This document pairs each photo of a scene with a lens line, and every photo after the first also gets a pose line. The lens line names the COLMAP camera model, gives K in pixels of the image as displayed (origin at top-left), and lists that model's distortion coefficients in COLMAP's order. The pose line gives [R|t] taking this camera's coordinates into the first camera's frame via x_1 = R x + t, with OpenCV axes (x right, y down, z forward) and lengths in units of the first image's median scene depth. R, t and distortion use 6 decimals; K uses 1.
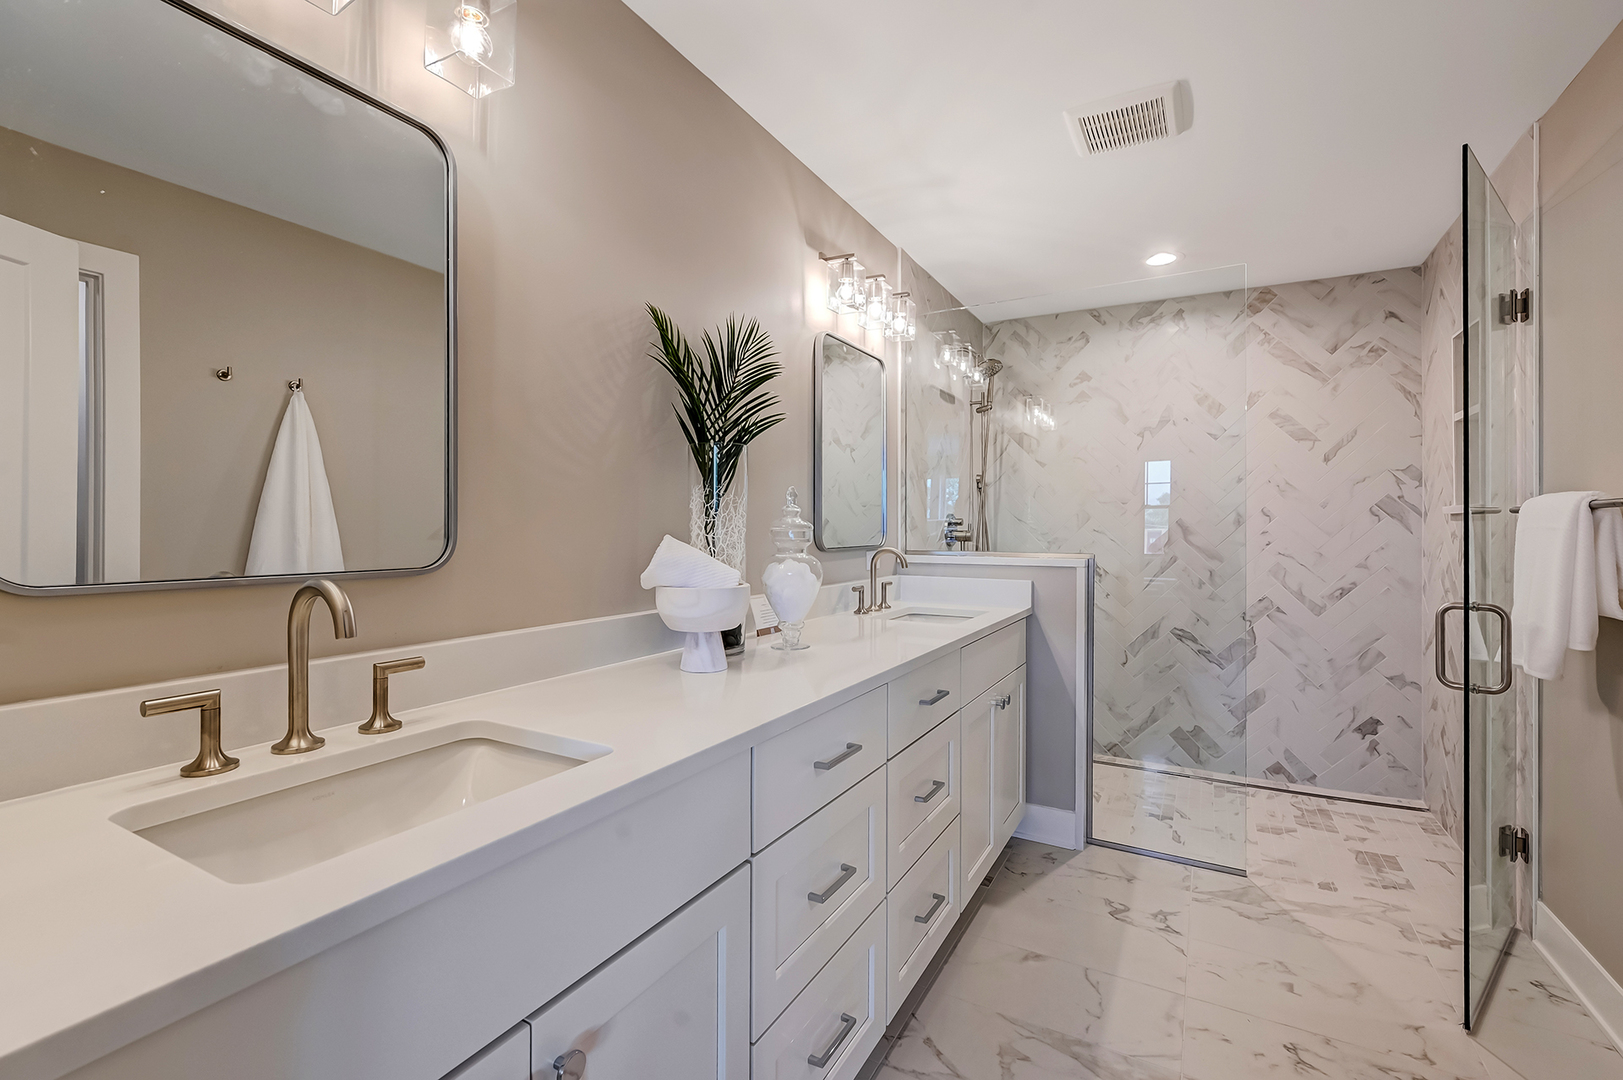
lens RADIAL K [[716.4, 0, 810.8], [0, 716.4, 518.0], [0, 0, 1]] dist [-0.001566, -0.000722]
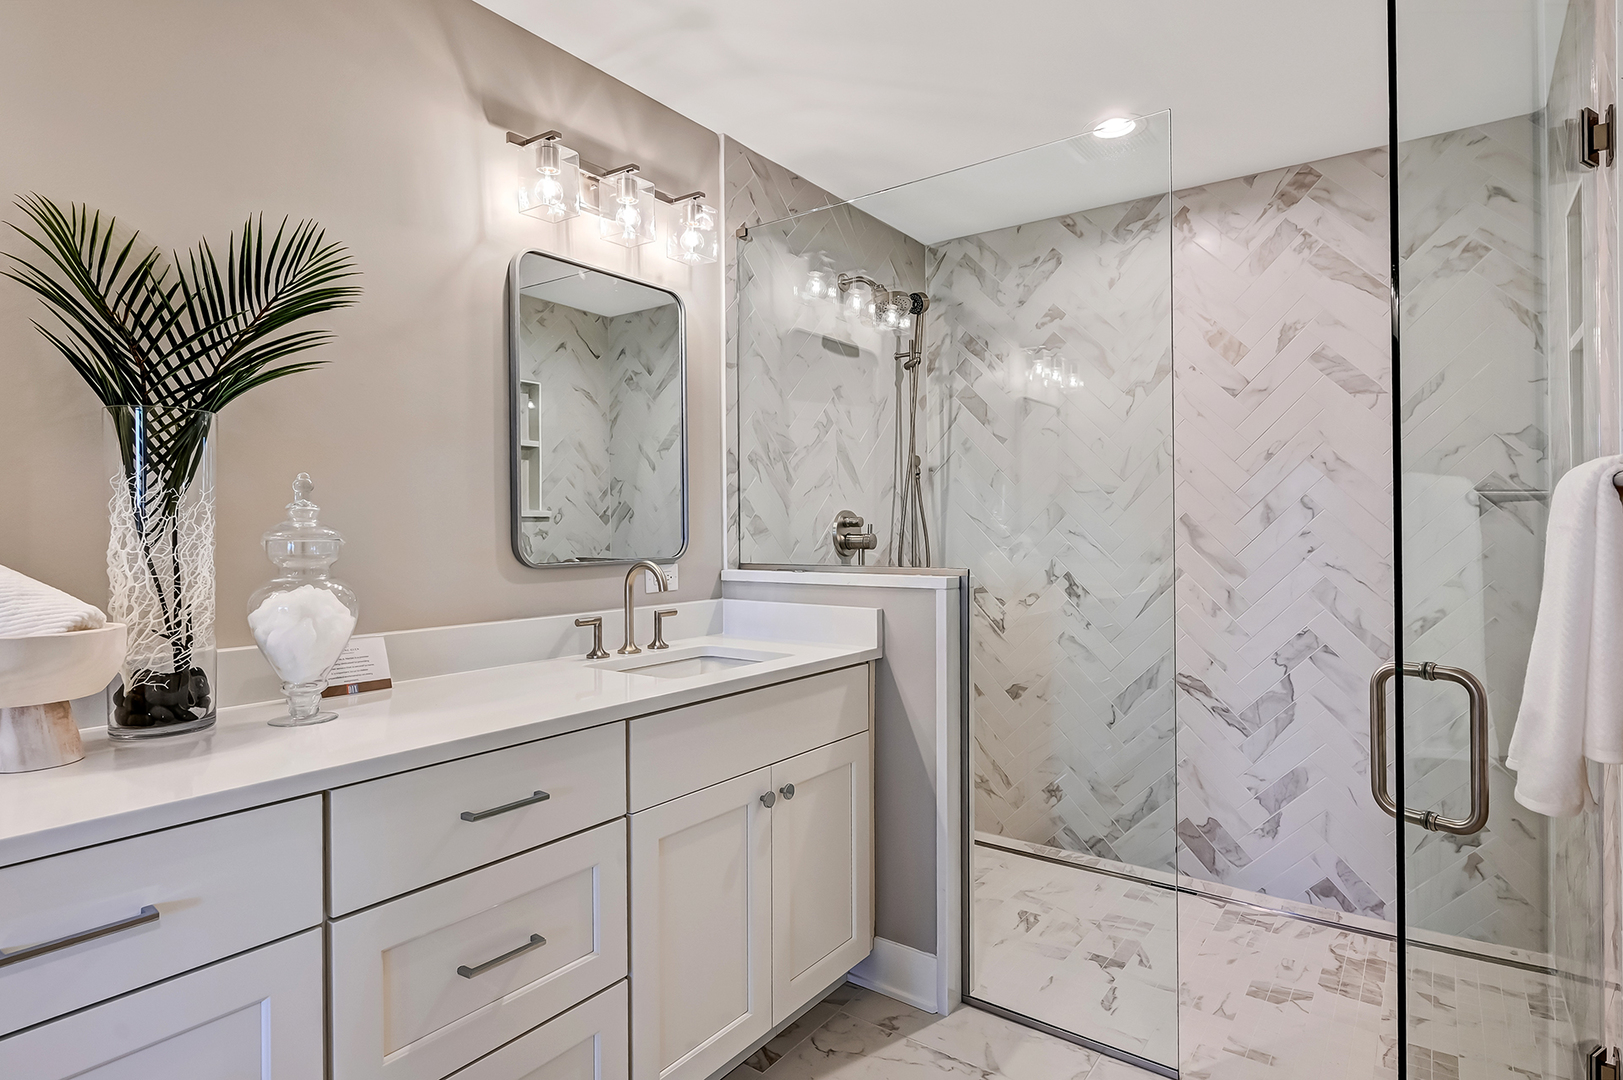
lens RADIAL K [[867.9, 0, 812.3], [0, 867.9, 519.6], [0, 0, 1]] dist [0.002377, 0.003773]
pose [[0.993131, -0.010396, -0.116541, 0.272380], [0.010763, 0.999939, 0.002517, 0.000544], [0.116508, -0.003754, 0.993183, 0.142414]]
